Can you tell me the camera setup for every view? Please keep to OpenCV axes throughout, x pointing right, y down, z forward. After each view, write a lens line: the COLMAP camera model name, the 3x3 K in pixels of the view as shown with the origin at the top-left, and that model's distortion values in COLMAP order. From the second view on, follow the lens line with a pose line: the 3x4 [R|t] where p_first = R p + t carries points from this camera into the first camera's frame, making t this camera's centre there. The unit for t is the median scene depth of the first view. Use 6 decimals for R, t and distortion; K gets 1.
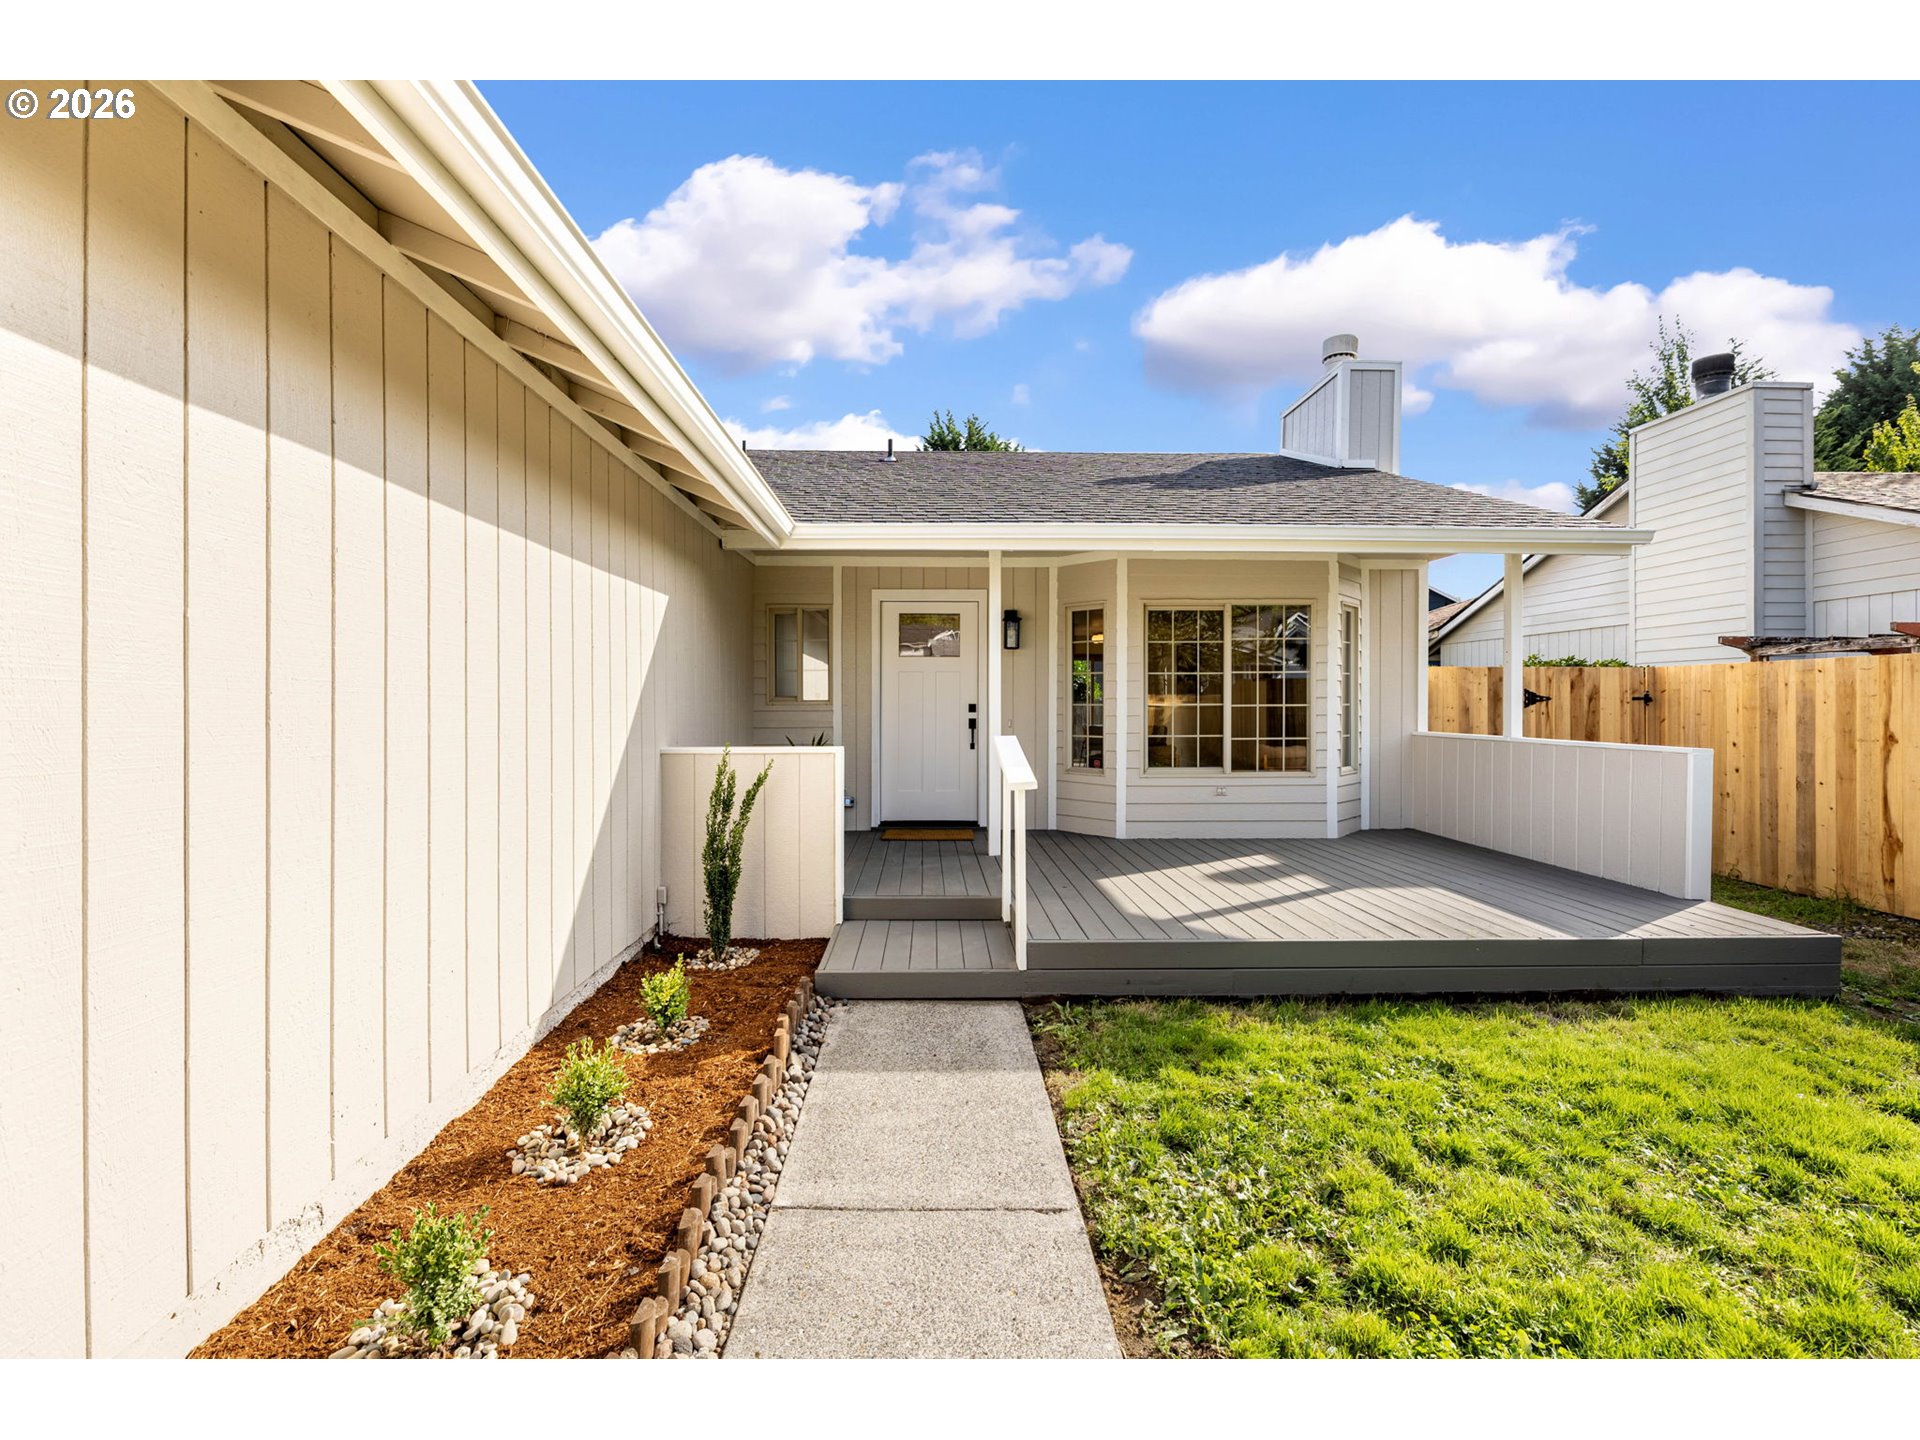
lens RADIAL K [[797.9, 0, 943.6], [0, 797.9, 708.3], [0, 0, 1]] dist [-0.003292, -0.000185]
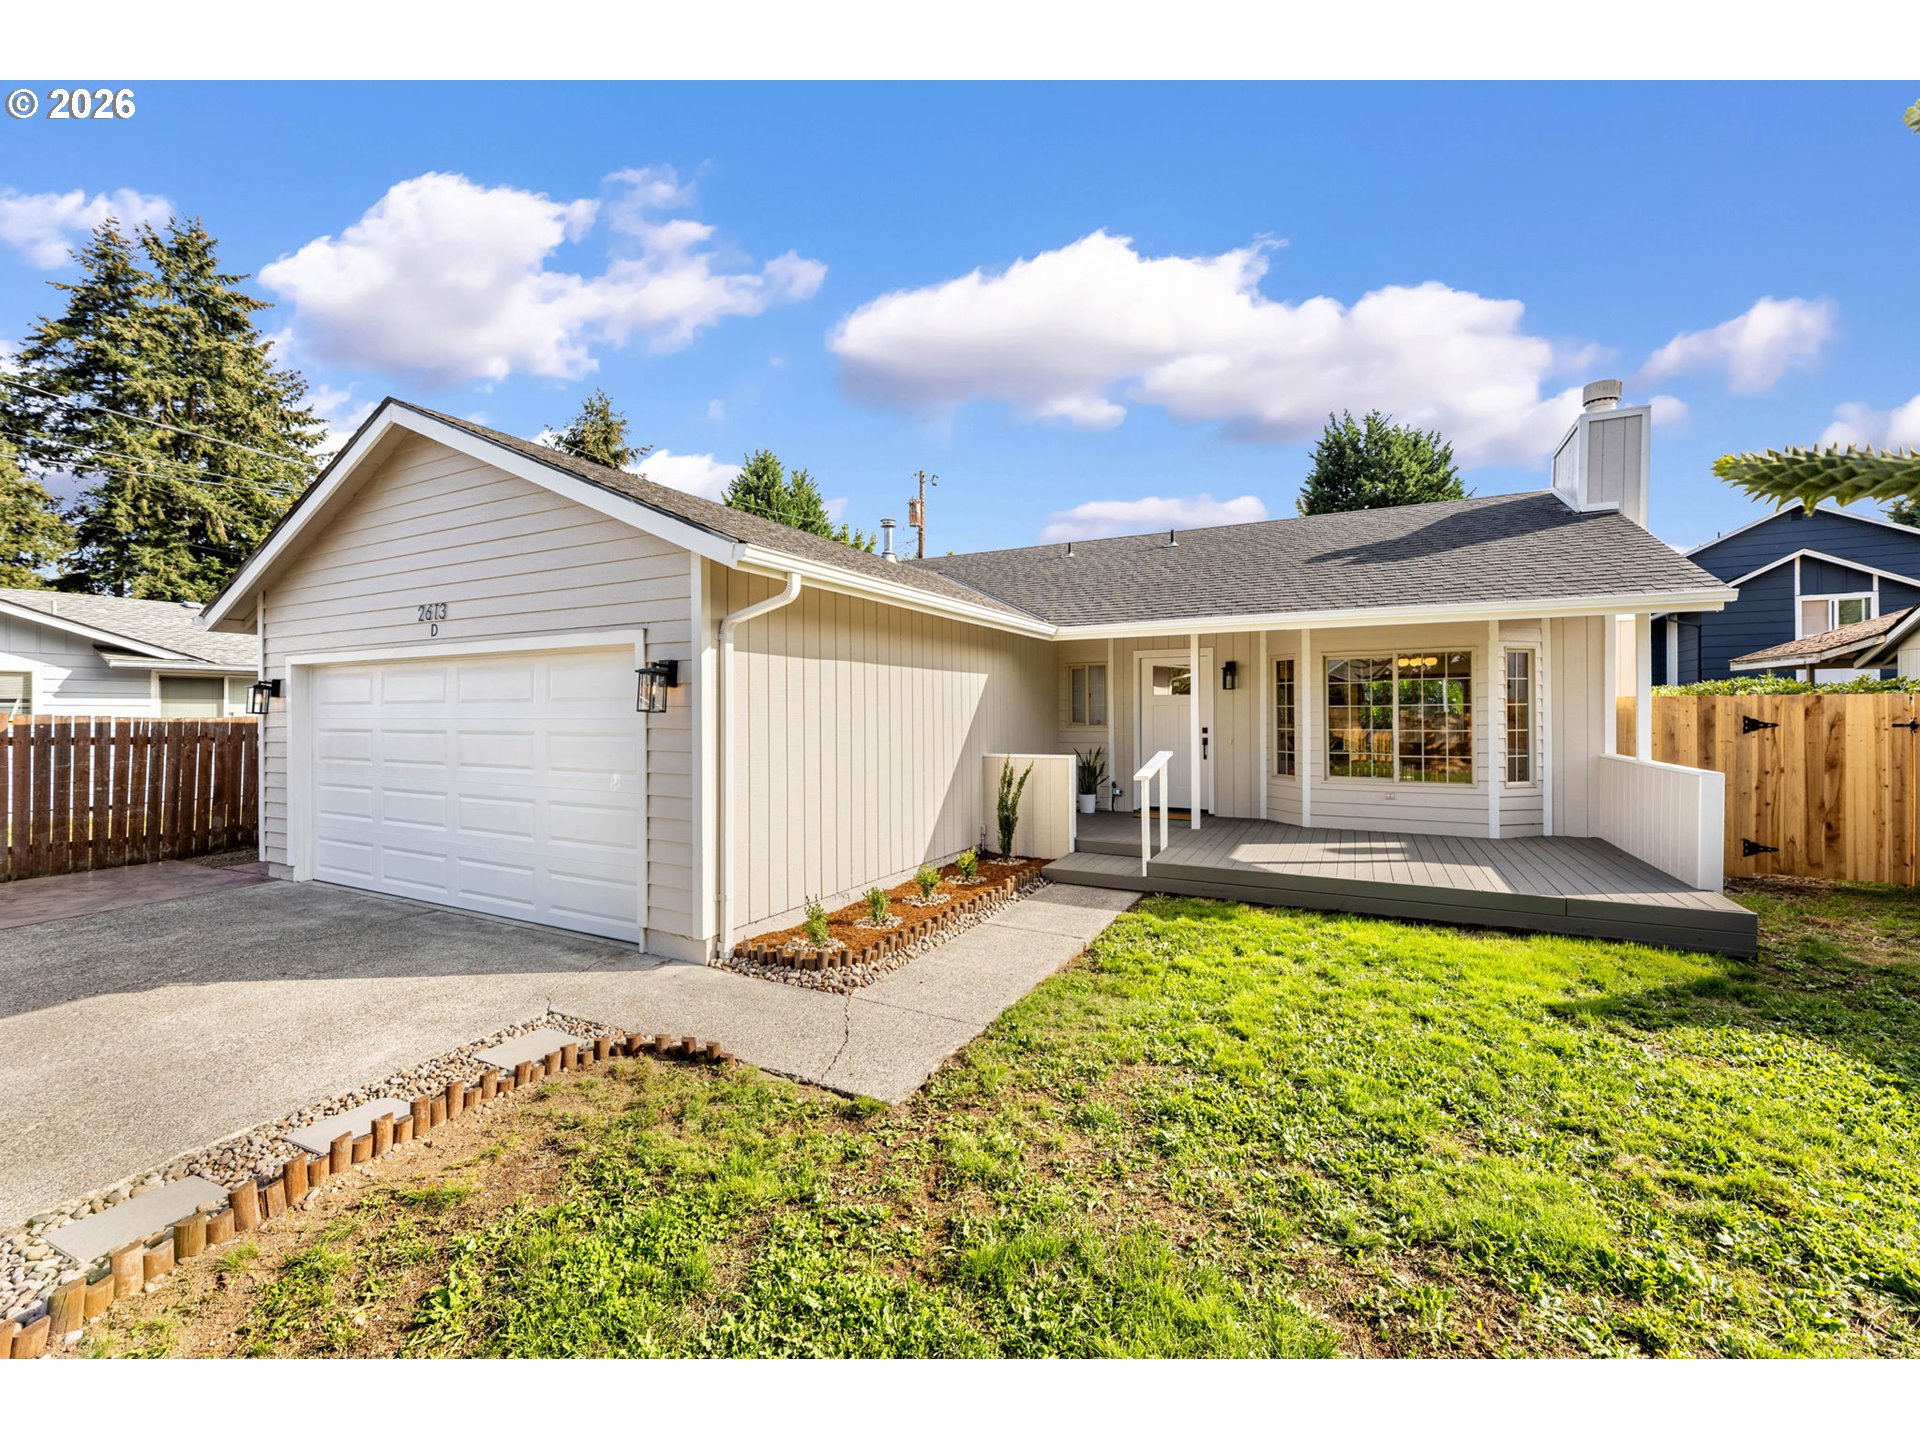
lens RADIAL K [[797.9, 0, 956.7], [0, 797.9, 711.1], [0, 0, 1]] dist [-0.003292, -0.000185]
pose [[0.879036, -0.003447, -0.476743, 0.345642], [0.001230, 0.999987, -0.004963, -0.030129], [0.476754, 0.003776, 0.879029, -0.492954]]
